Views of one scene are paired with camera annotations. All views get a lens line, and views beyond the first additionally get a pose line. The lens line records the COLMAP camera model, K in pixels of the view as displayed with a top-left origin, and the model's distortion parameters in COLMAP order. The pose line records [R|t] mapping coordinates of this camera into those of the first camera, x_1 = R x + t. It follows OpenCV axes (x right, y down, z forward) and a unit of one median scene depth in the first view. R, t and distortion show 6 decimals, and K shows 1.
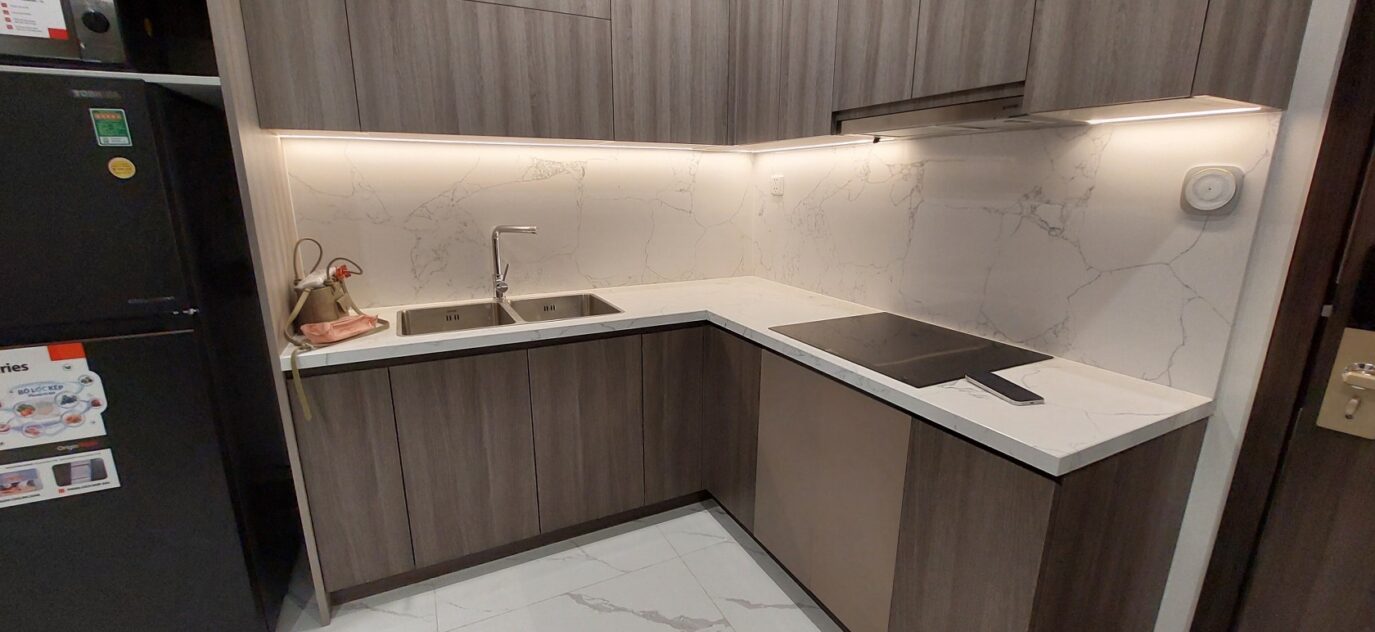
lens RADIAL K [[546.8, 0, 687.5], [0, 546.8, 316.0], [0, 0, 1]] dist [-0.009378, -0.000593]
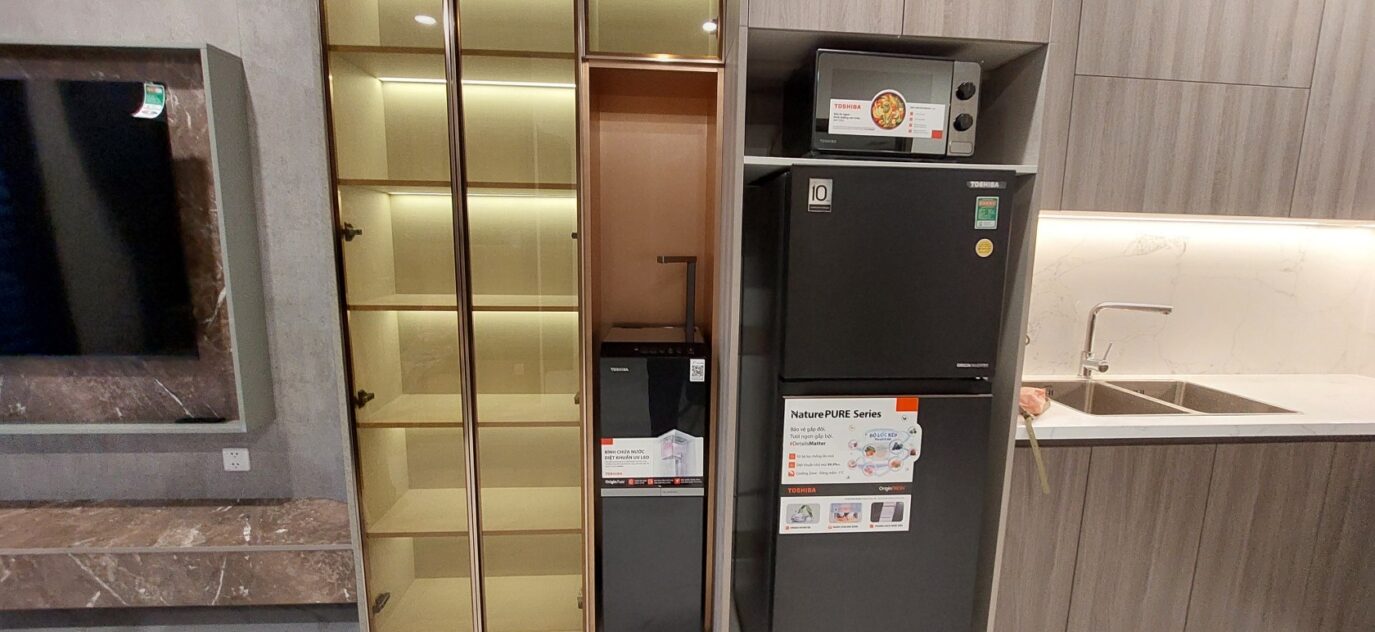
lens RADIAL K [[517.8, 0, 694.4], [0, 517.8, 308.8], [0, 0, 1]] dist [-0.007153, -0.000252]
pose [[0.922880, 0.069595, -0.378748, -1.129035], [-0.109534, 0.990349, -0.084920, 0.007921], [0.369182, 0.119857, 0.921596, -0.184098]]
